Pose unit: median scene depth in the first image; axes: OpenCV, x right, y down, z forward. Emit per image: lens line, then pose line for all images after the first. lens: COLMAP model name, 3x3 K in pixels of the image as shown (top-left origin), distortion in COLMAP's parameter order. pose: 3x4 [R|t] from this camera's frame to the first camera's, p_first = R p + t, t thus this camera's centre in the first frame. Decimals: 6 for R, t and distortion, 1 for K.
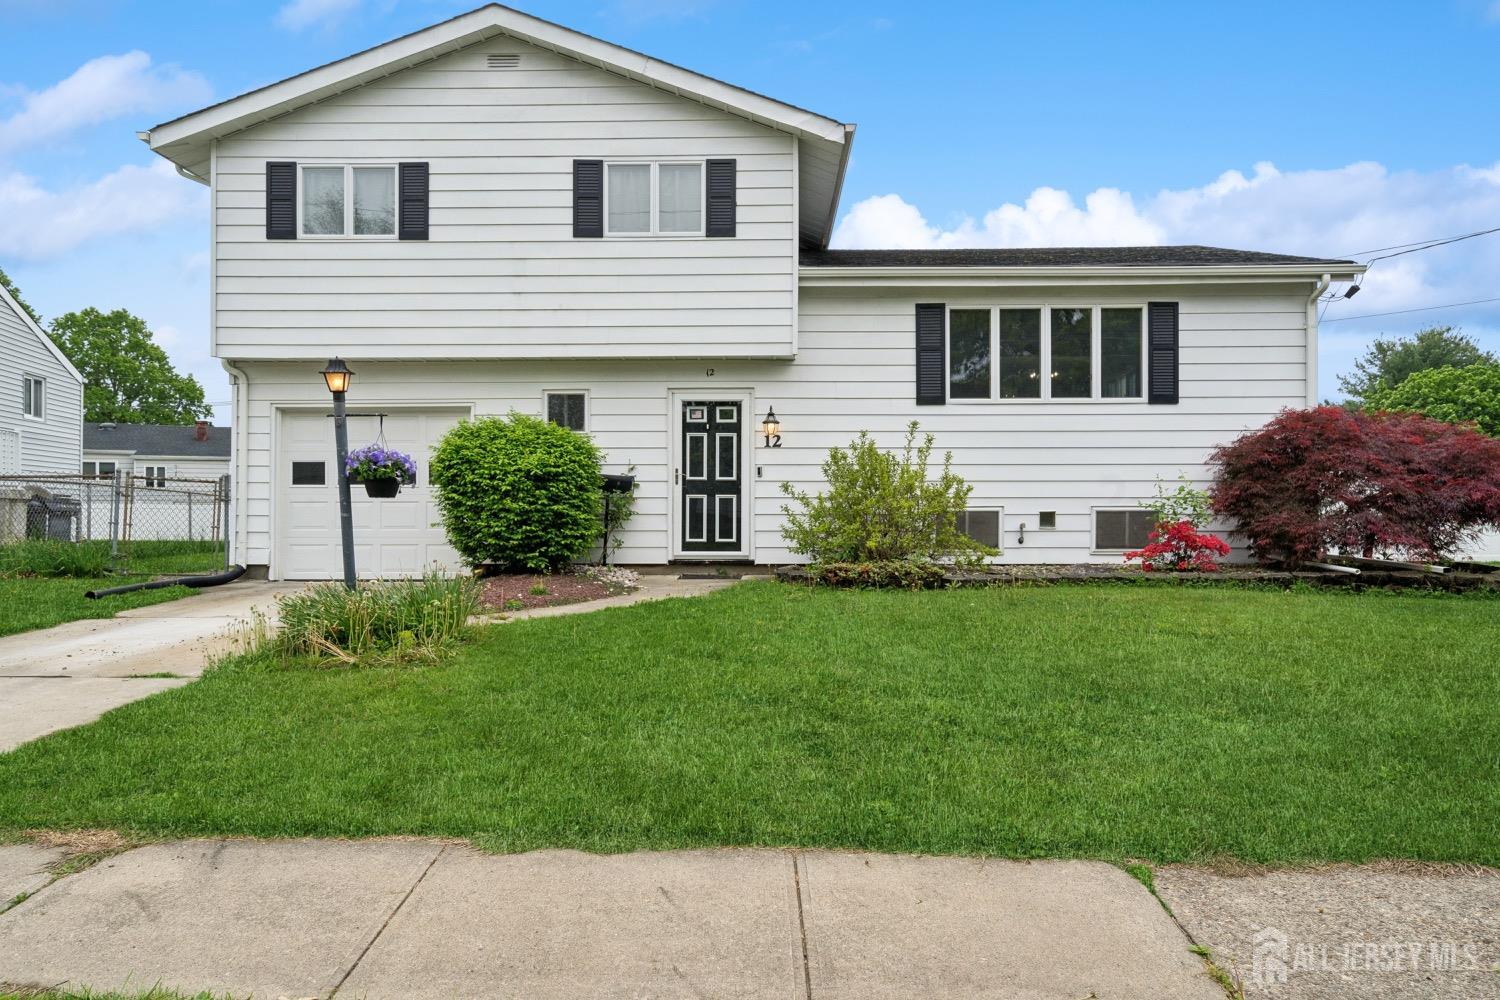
lens RADIAL K [[938.3, 0, 750.1], [0, 938.3, 514.0], [0, 0, 1]] dist [0.024958, 0.000966]
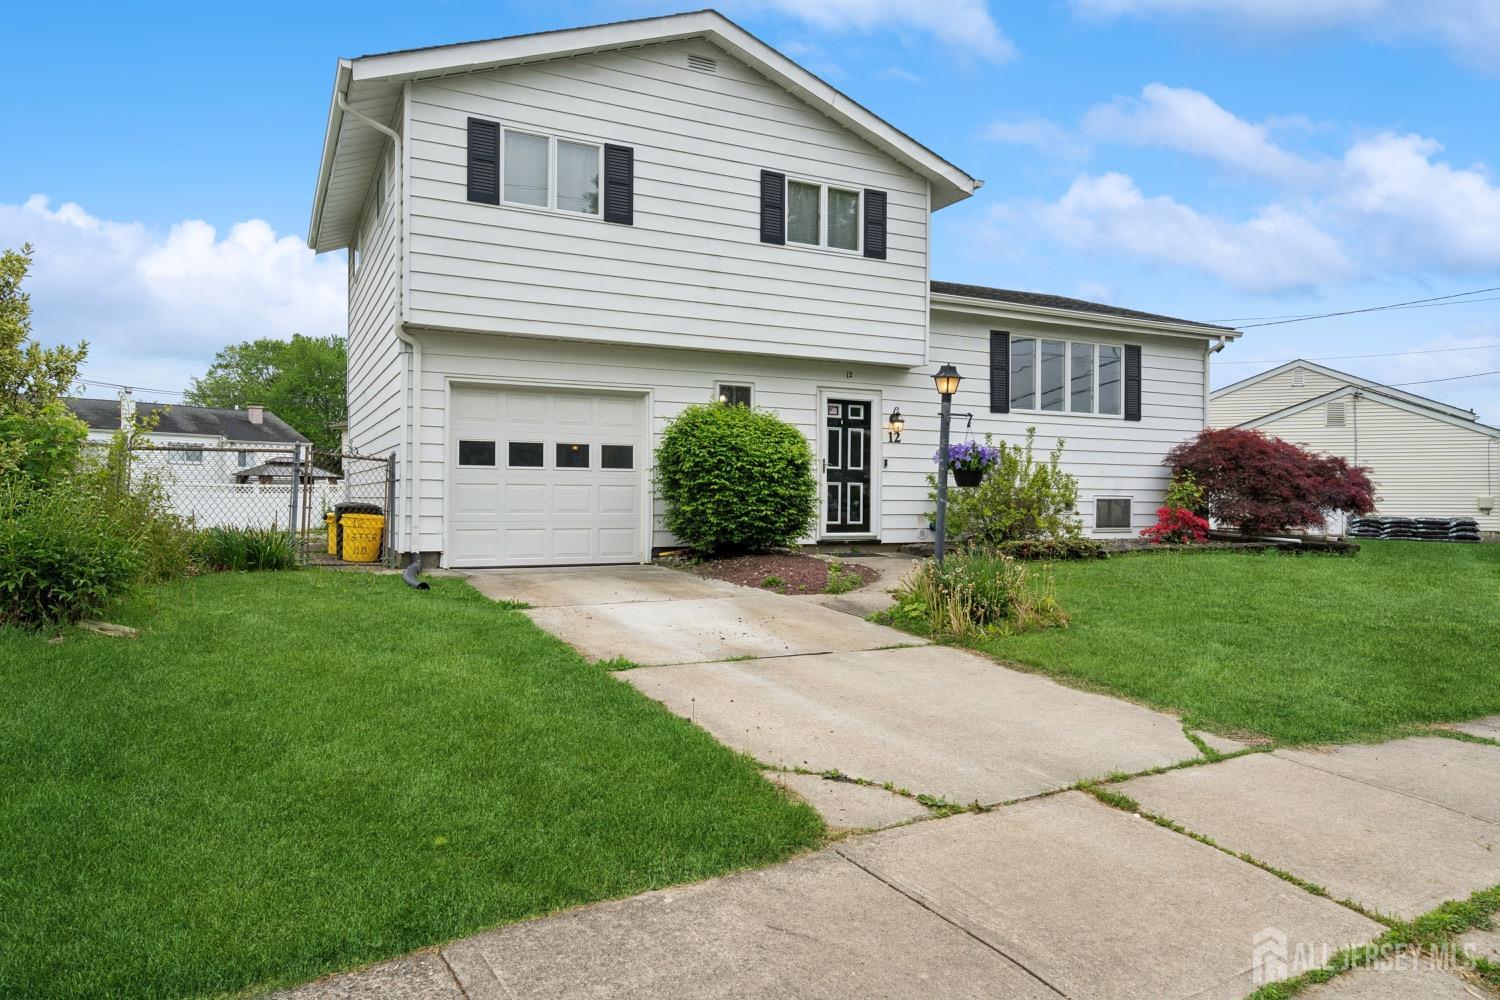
lens RADIAL K [[966.1, 0, 750.0], [0, 966.1, 500.0], [0, 0, 1]] dist [0.039627, 0.000465]
pose [[0.882330, 0.006382, 0.470589, -0.702280], [-0.008169, 0.999965, 0.001755, -0.000570], [-0.470561, -0.005393, 0.882351, 0.026122]]
